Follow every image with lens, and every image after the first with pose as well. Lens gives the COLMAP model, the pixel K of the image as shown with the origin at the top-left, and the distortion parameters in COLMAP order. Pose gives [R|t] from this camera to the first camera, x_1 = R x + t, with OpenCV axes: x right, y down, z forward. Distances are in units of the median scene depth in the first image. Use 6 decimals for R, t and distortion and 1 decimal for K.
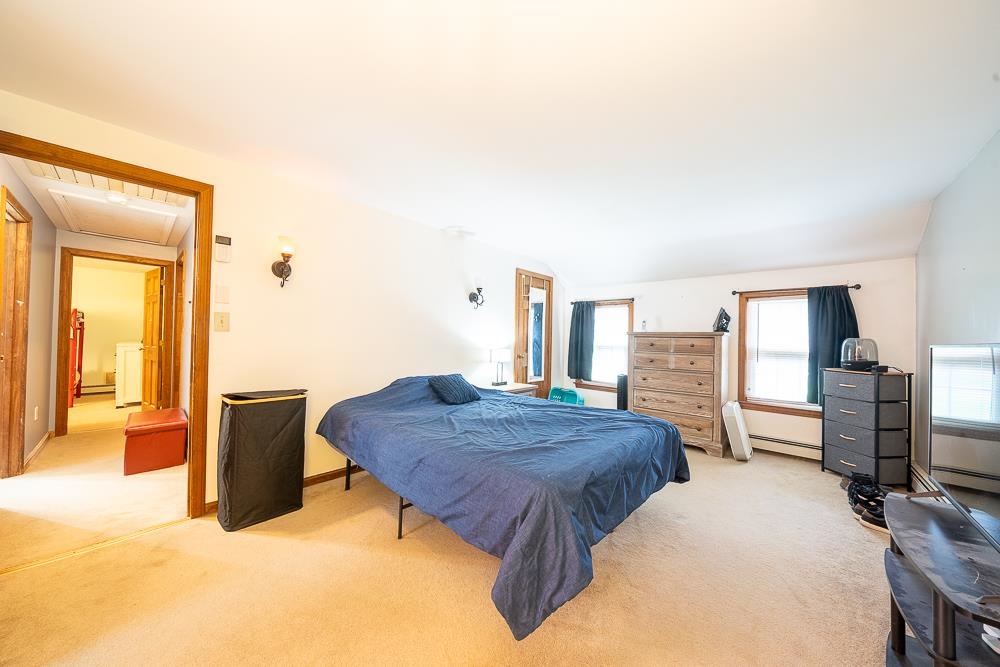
lens RADIAL K [[339.2, 0, 495.6], [0, 339.2, 334.1], [0, 0, 1]] dist [-0.001403, 0.000020]
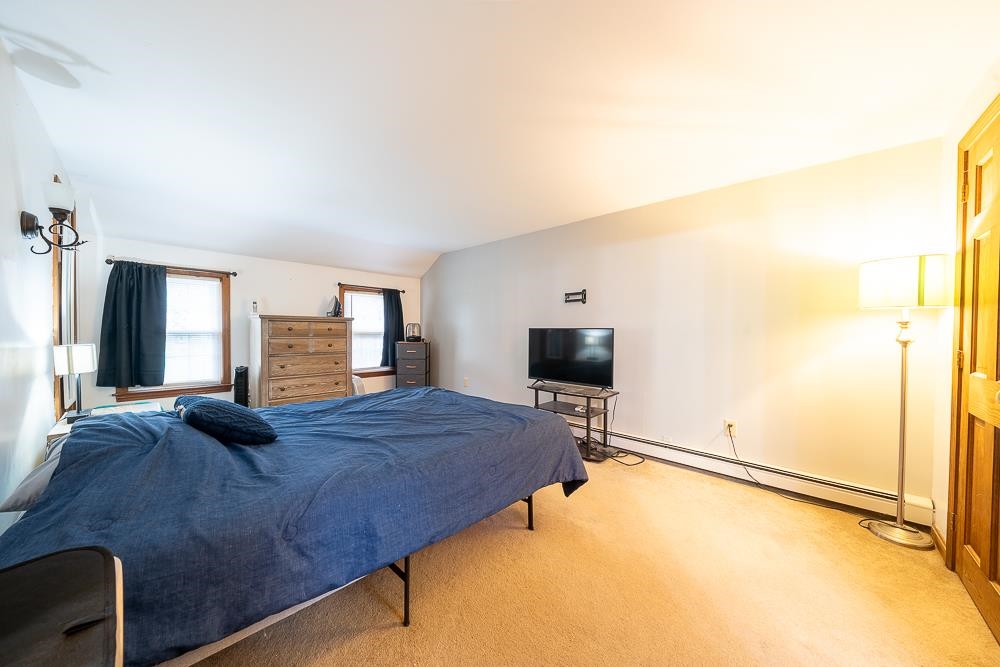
lens RADIAL K [[339.2, 0, 495.3], [0, 339.2, 333.0], [0, 0, 1]] dist [-0.001403, 0.000020]
pose [[0.016575, -0.033885, 0.999288, -0.483777], [-0.024314, 0.999116, 0.034283, -0.005013], [-0.999567, -0.024865, 0.015736, 0.429048]]
